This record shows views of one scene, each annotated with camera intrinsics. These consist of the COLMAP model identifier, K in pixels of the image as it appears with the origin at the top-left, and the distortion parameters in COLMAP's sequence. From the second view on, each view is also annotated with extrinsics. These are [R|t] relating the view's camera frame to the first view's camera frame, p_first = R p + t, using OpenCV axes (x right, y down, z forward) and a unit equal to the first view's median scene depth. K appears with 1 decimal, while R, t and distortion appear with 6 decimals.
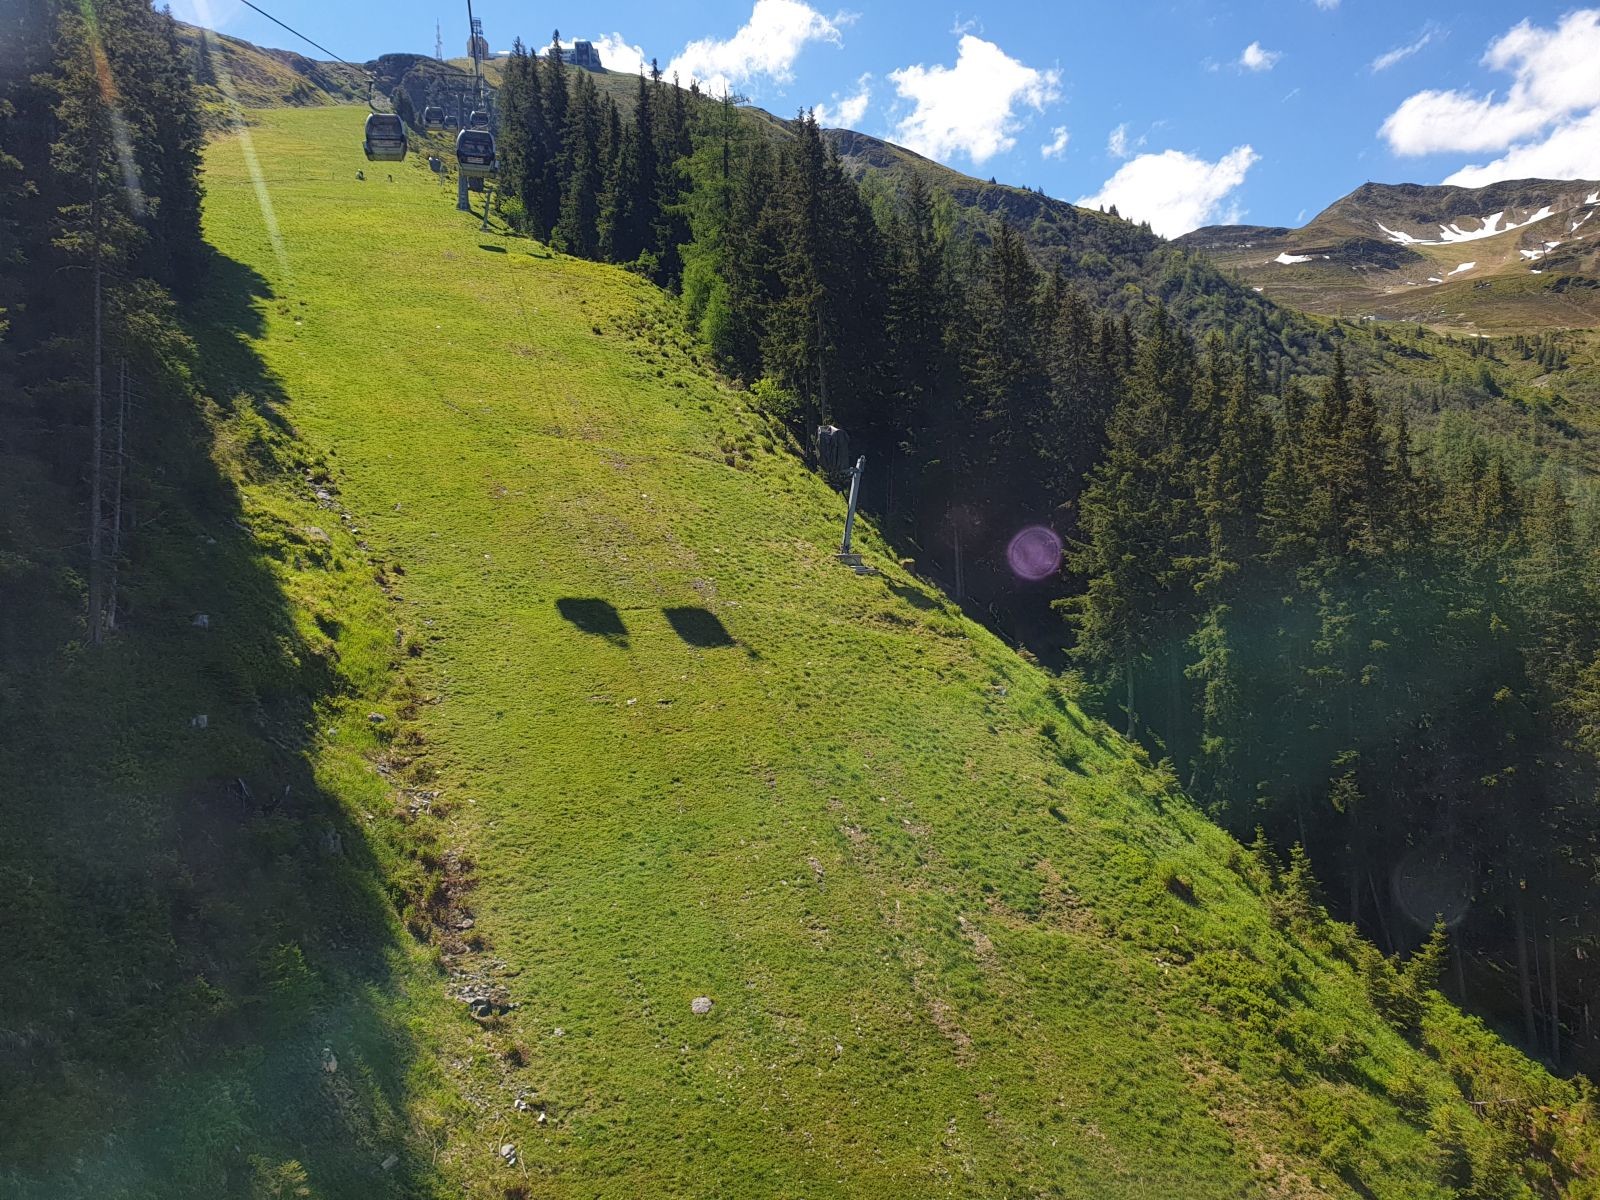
lens RADIAL K [[1212.0, 0, 797.2], [0, 1212.0, 603.4], [0, 0, 1]] dist [-0.077540, 0.006908]
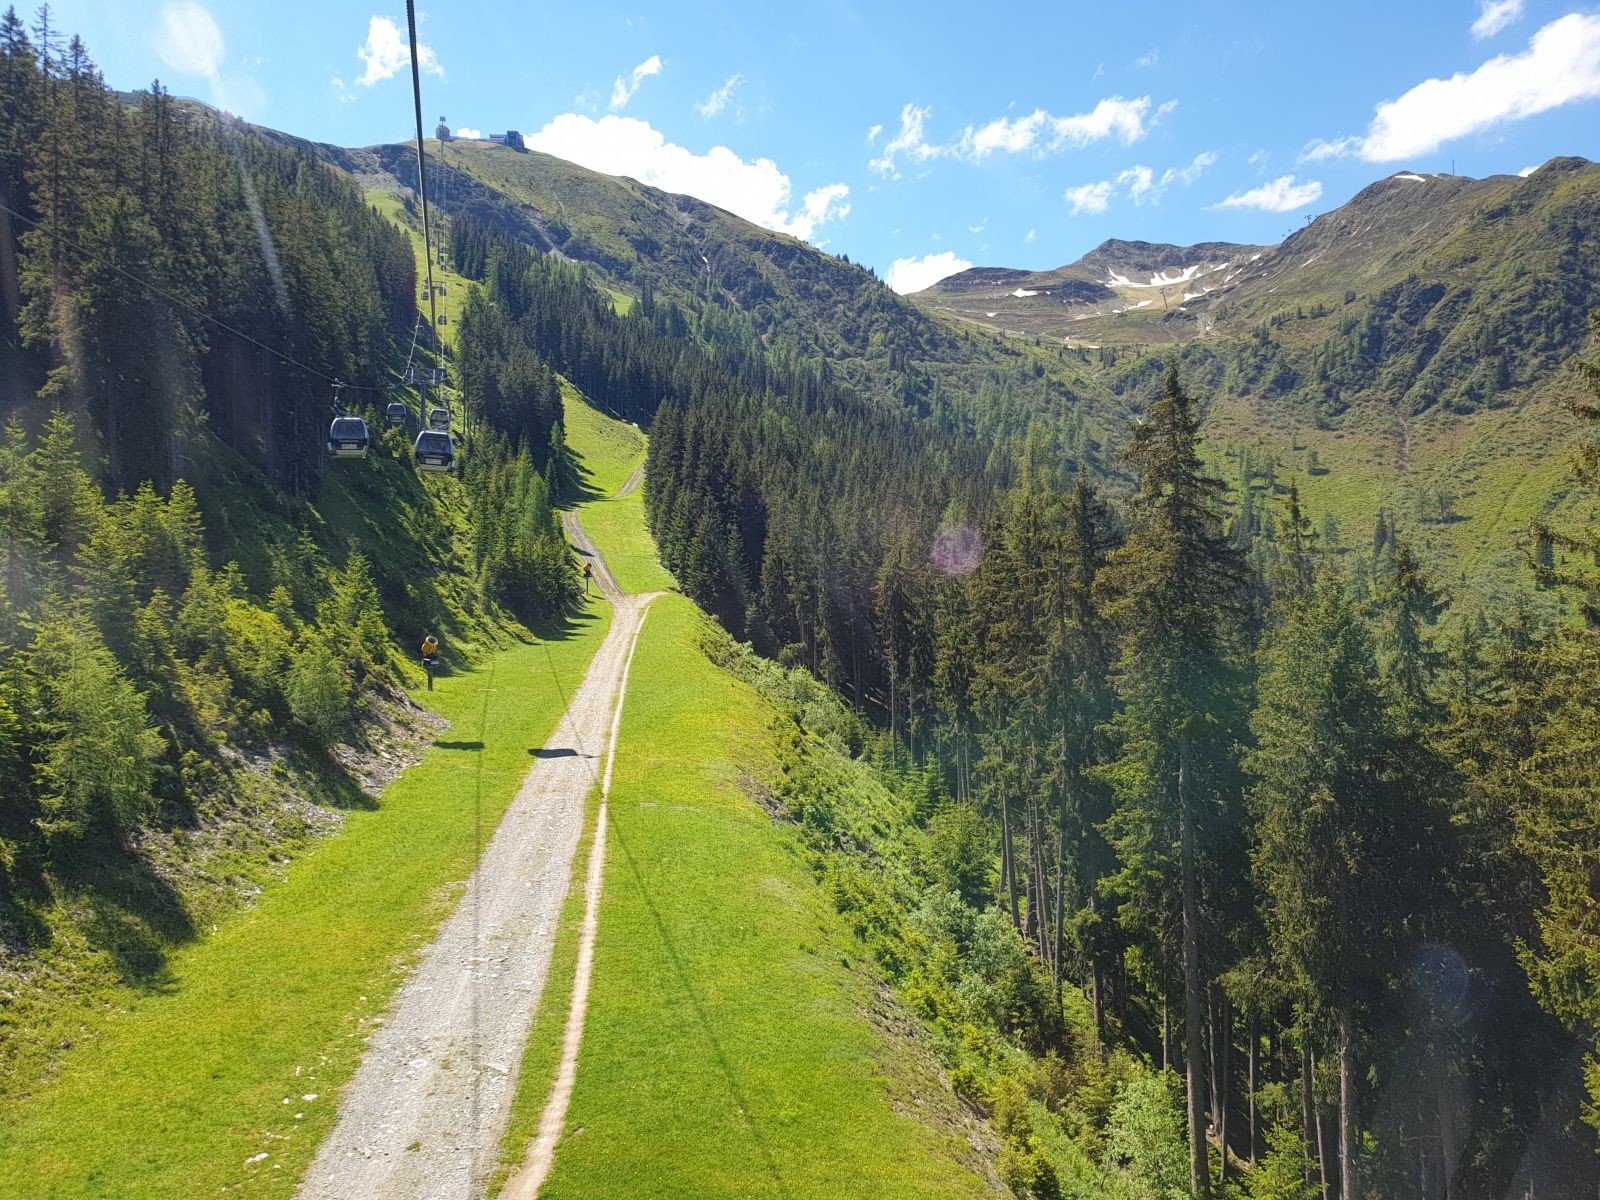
lens RADIAL K [[1212.0, 0, 802.1], [0, 1212.0, 598.0], [0, 0, 1]] dist [-0.077540, 0.006908]
pose [[0.998336, 0.037595, 0.043714, 0.142126], [-0.036880, 0.999174, -0.017052, 0.135094], [-0.044319, 0.015411, 0.998899, -0.523970]]
